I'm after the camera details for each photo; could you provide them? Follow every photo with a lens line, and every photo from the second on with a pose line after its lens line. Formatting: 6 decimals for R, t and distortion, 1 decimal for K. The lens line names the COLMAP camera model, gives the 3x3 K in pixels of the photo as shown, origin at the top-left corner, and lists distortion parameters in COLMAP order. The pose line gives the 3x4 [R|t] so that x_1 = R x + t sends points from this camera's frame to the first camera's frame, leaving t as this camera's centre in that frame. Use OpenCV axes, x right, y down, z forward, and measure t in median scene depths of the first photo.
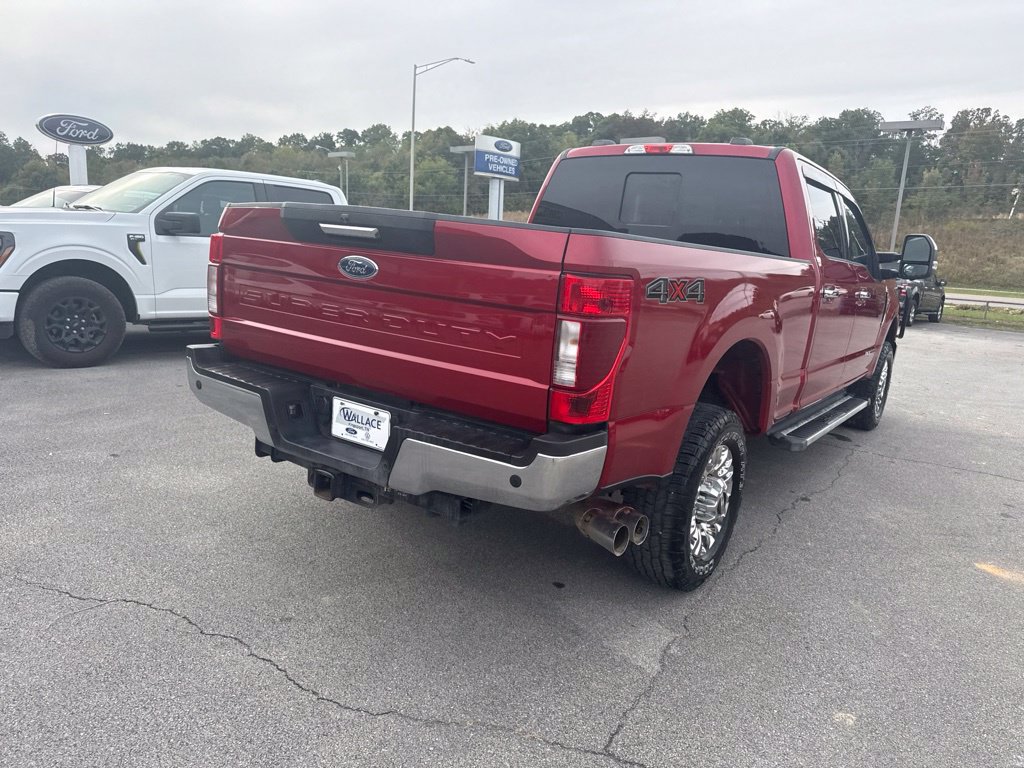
lens RADIAL K [[721.9, 0, 515.5], [0, 721.9, 388.7], [0, 0, 1]] dist [0.051152, -0.067288]
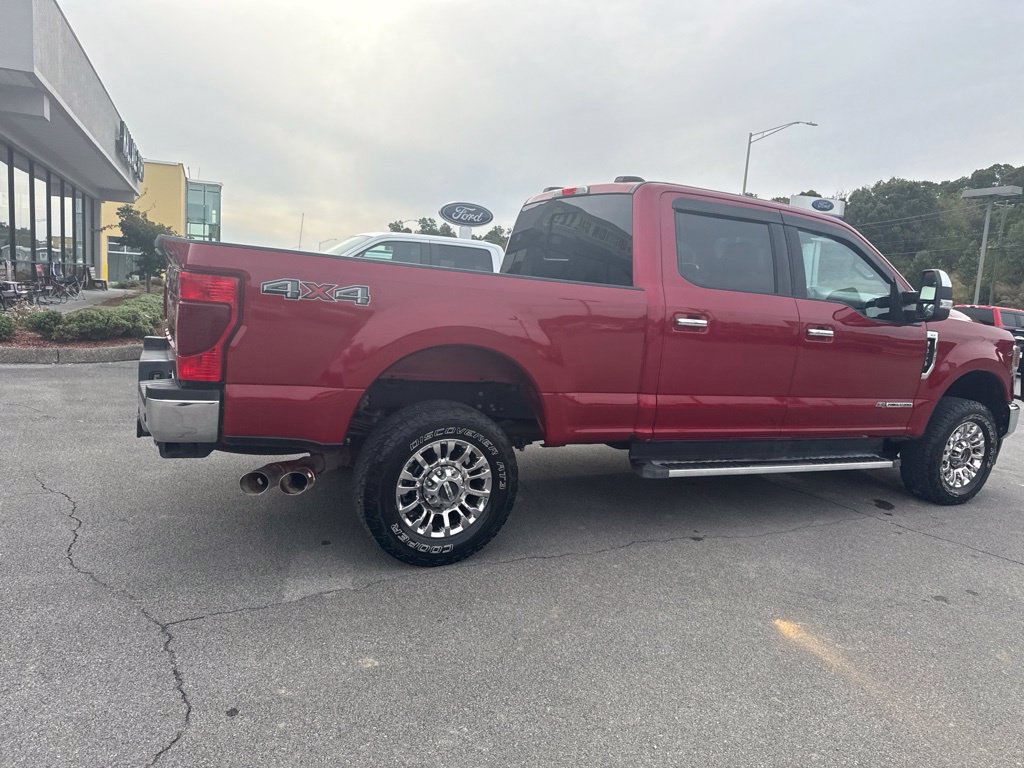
lens RADIAL K [[718.0, 0, 514.9], [0, 718.0, 377.4], [0, 0, 1]] dist [0.059369, -0.072112]
pose [[0.885277, 0.056989, -0.461560, 0.685804], [-0.104724, 0.991402, -0.078453, 0.046797], [0.453120, 0.117789, 0.883633, 0.034236]]
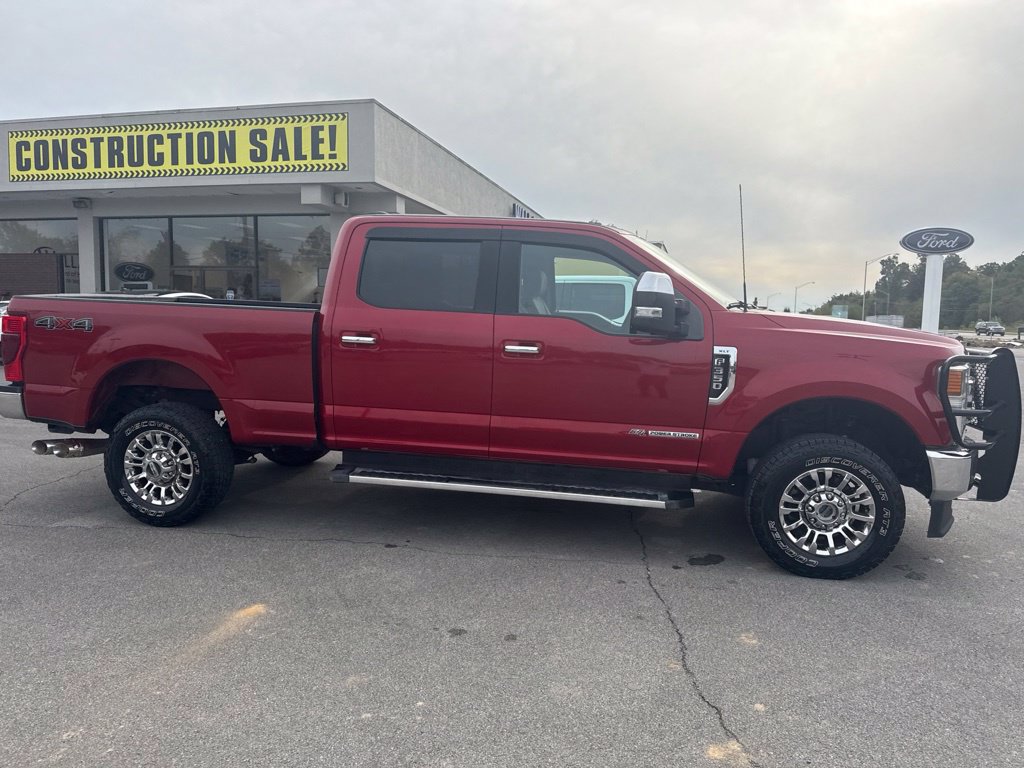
lens RADIAL K [[718.0, 0, 514.9], [0, 718.0, 377.4], [0, 0, 1]] dist [0.059369, -0.072112]
pose [[0.426148, 0.026556, -0.904264, 1.525036], [-0.169810, 0.984150, -0.051124, -0.061301], [0.888573, 0.175340, 0.423903, 0.775182]]
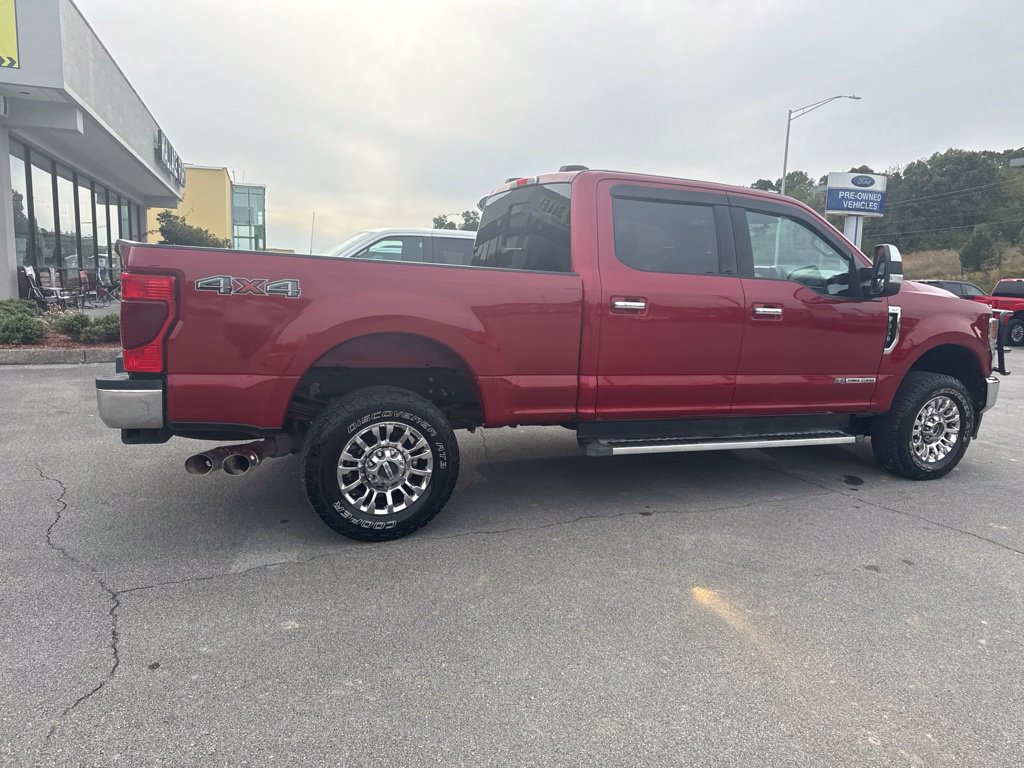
lens RADIAL K [[718.0, 0, 514.9], [0, 718.0, 377.4], [0, 0, 1]] dist [0.059369, -0.072112]
pose [[0.853577, 0.040966, -0.519354, 0.836369], [-0.083597, 0.994756, -0.058929, 0.044950], [0.514217, 0.093717, 0.852525, 0.065254]]
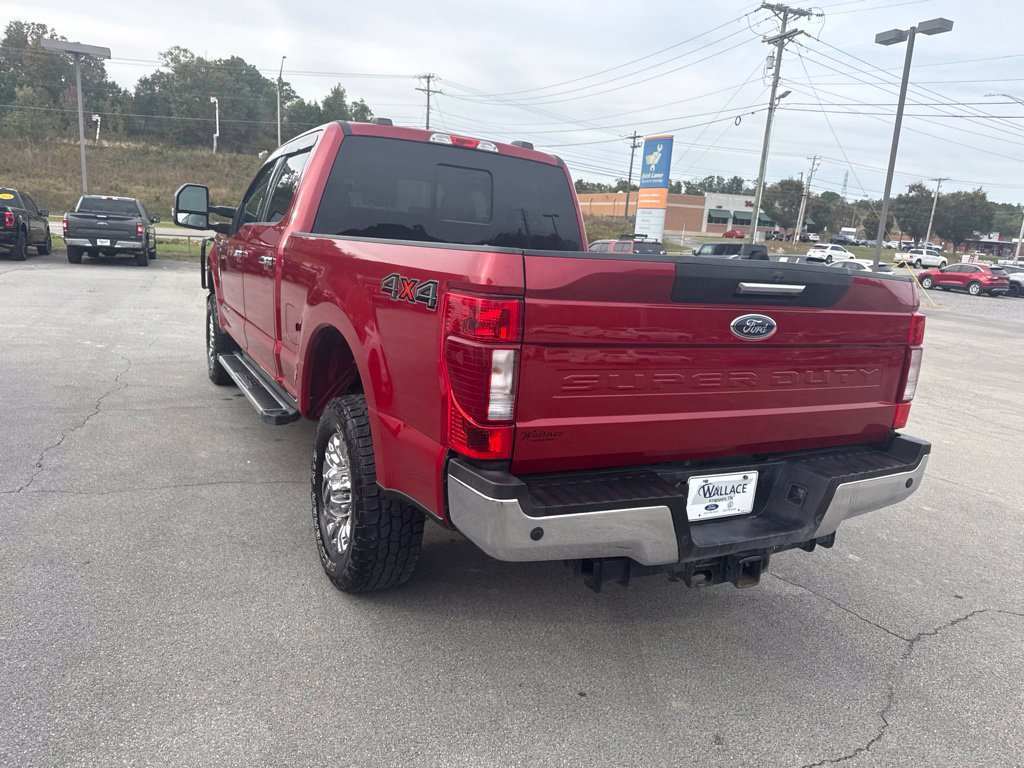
lens RADIAL K [[726.2, 0, 516.4], [0, 726.2, 384.8], [0, 0, 1]] dist [0.024415, -0.028014]
pose [[0.444210, -0.217453, 0.869132, -0.730983], [0.133666, 0.975326, 0.175706, -0.188158], [-0.885895, 0.038123, 0.462316, 0.537728]]
